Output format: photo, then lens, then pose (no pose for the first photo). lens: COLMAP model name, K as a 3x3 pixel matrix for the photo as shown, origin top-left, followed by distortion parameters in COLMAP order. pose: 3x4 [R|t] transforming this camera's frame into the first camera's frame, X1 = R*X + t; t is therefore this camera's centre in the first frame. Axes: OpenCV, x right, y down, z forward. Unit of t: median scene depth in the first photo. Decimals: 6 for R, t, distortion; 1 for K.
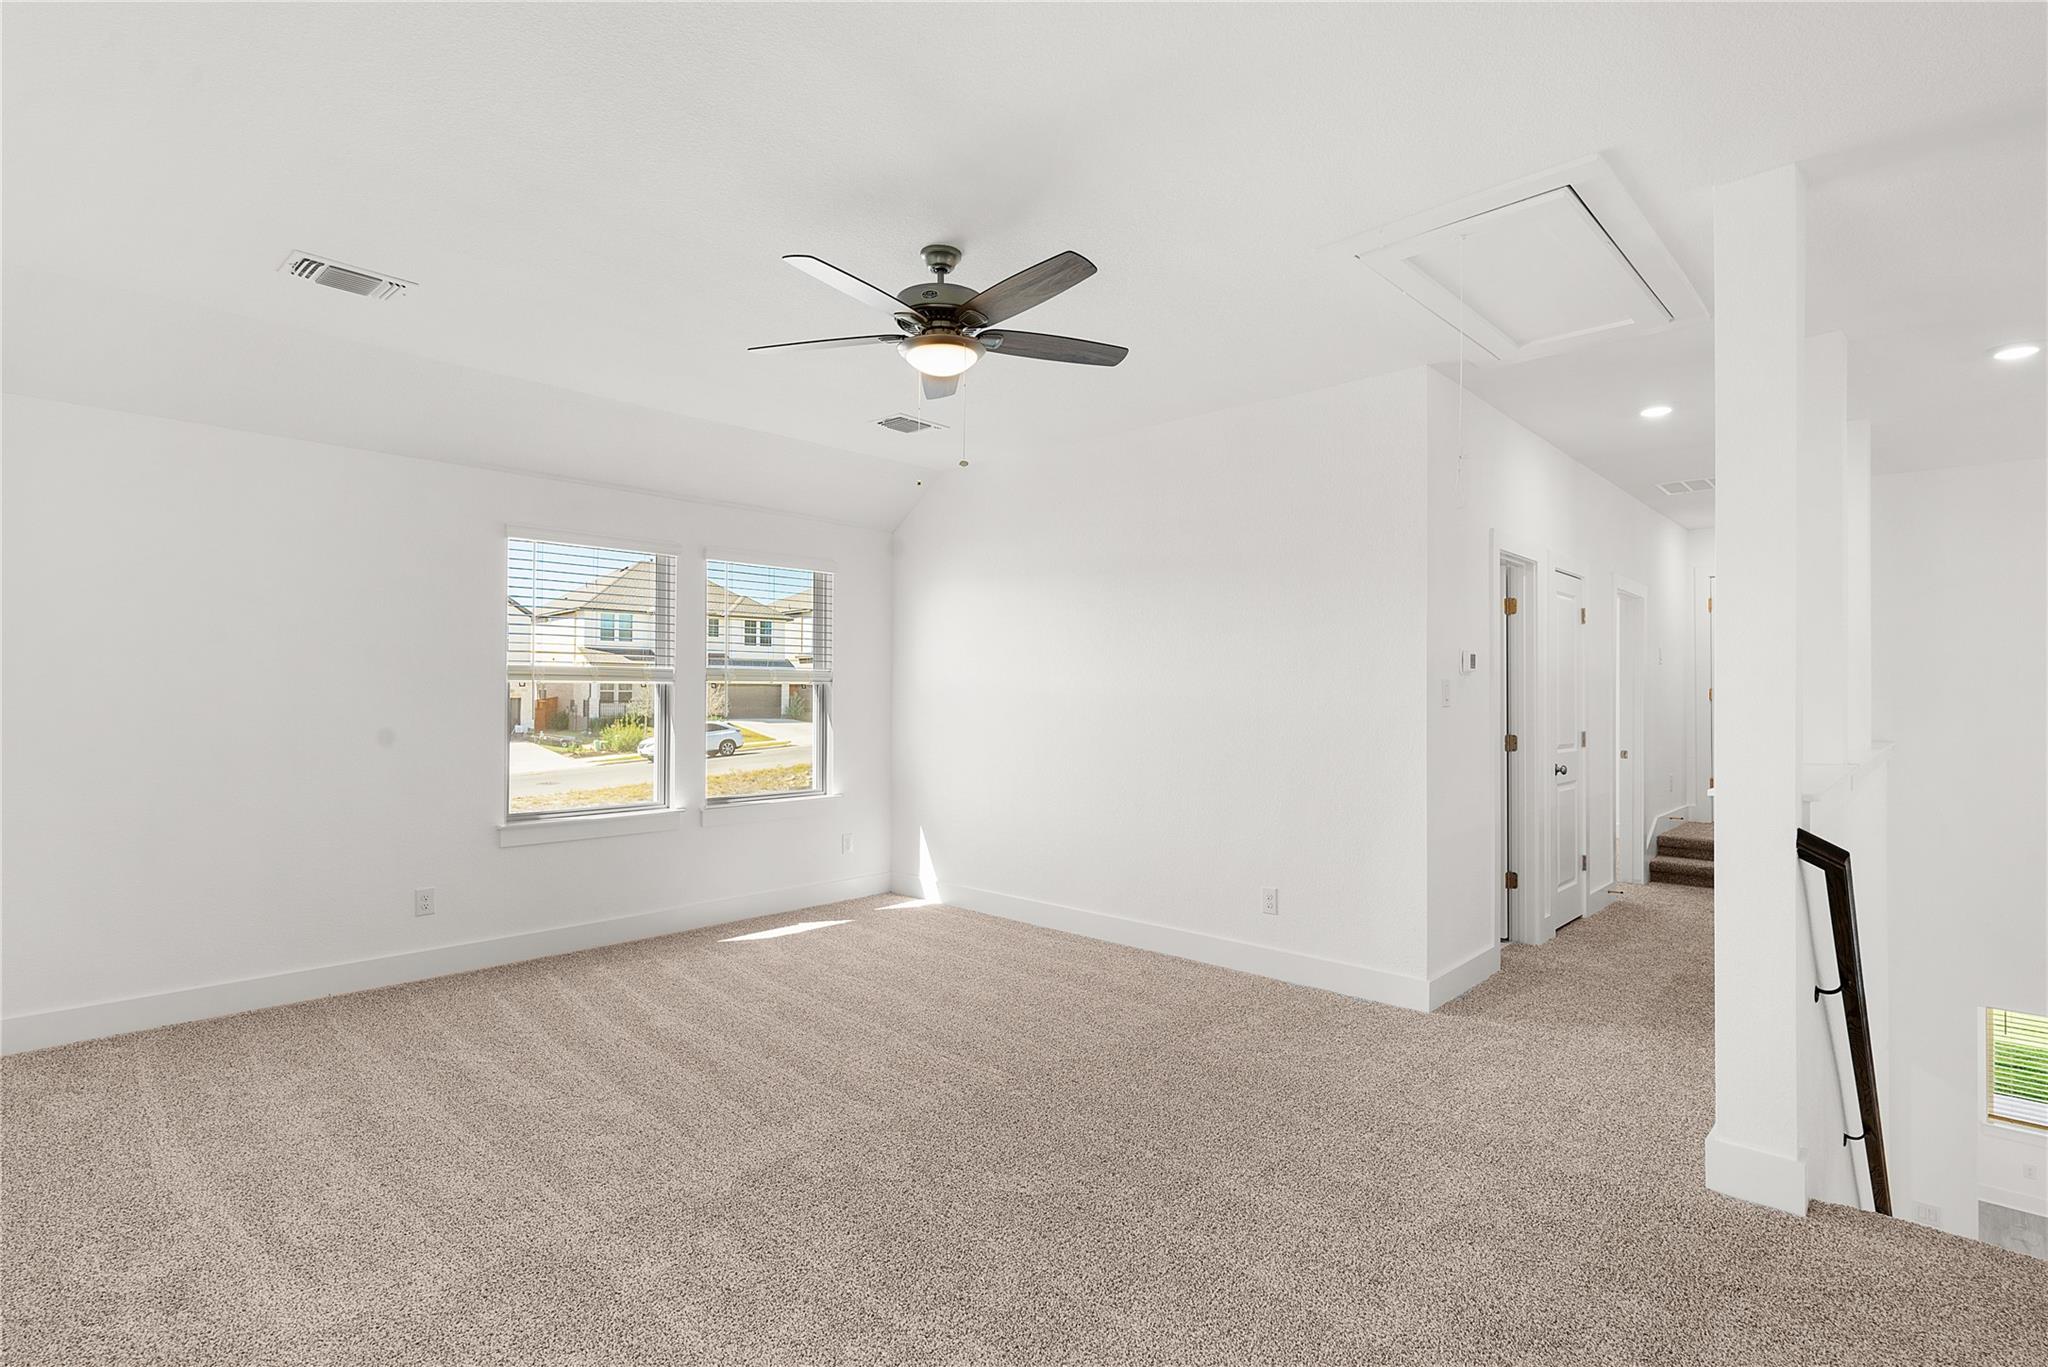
lens RADIAL K [[994.2, 0, 1016.4], [0, 994.2, 691.8], [0, 0, 1]] dist [0.005038, 0.000461]
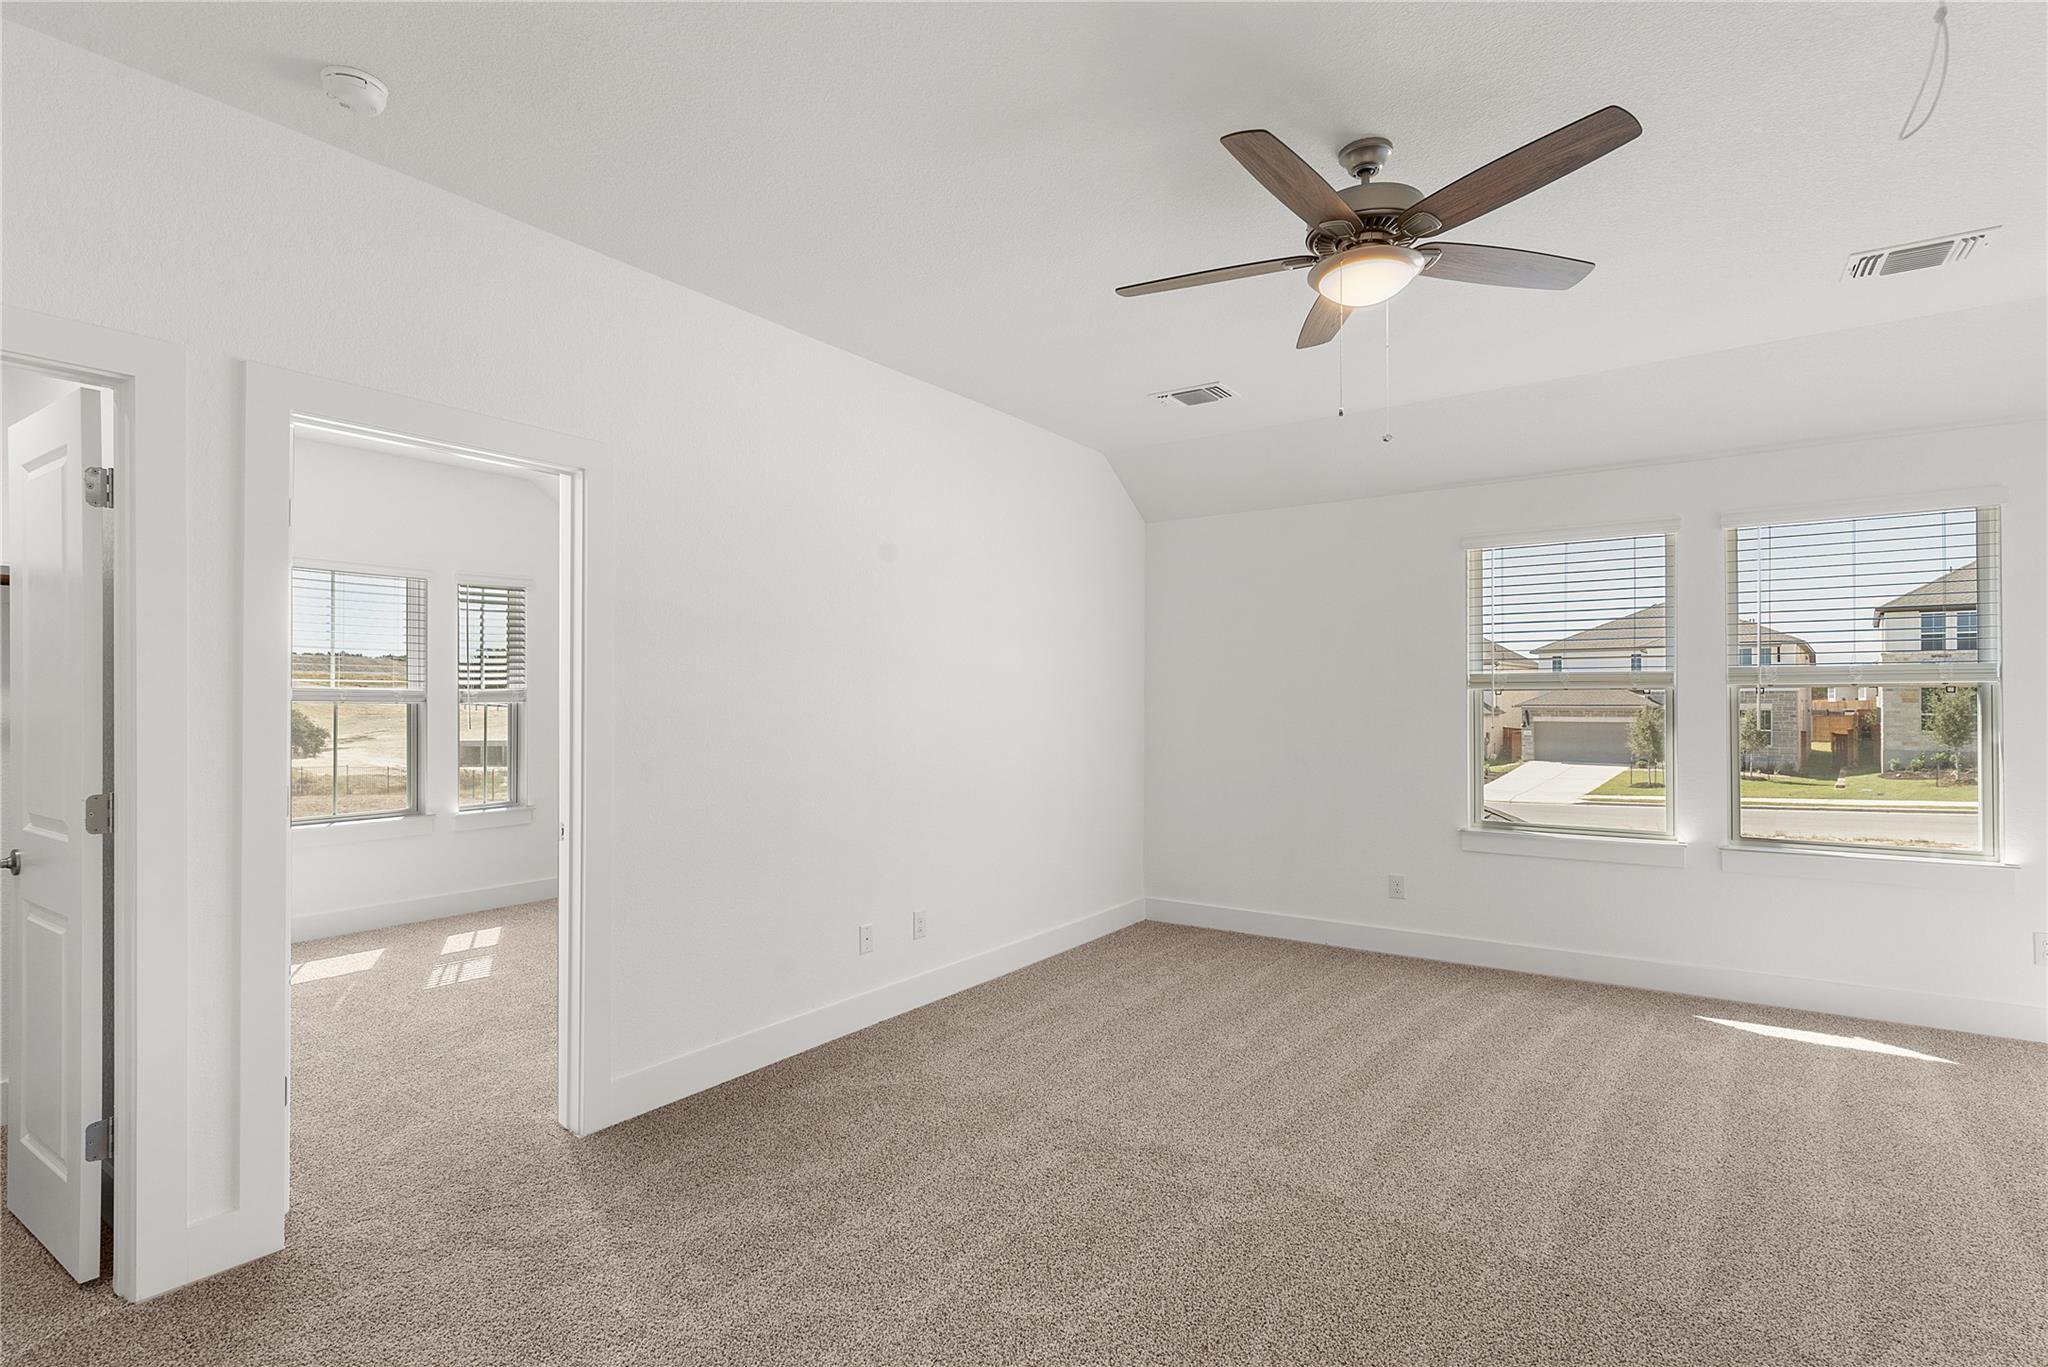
lens RADIAL K [[994.2, 0, 1022.7], [0, 994.2, 697.7], [0, 0, 1]] dist [0.005038, 0.000461]
pose [[0.157377, -0.010342, -0.987484, 0.508742], [0.001776, 0.999947, -0.010190, 0.008838], [0.987537, -0.000150, 0.157387, 0.455783]]
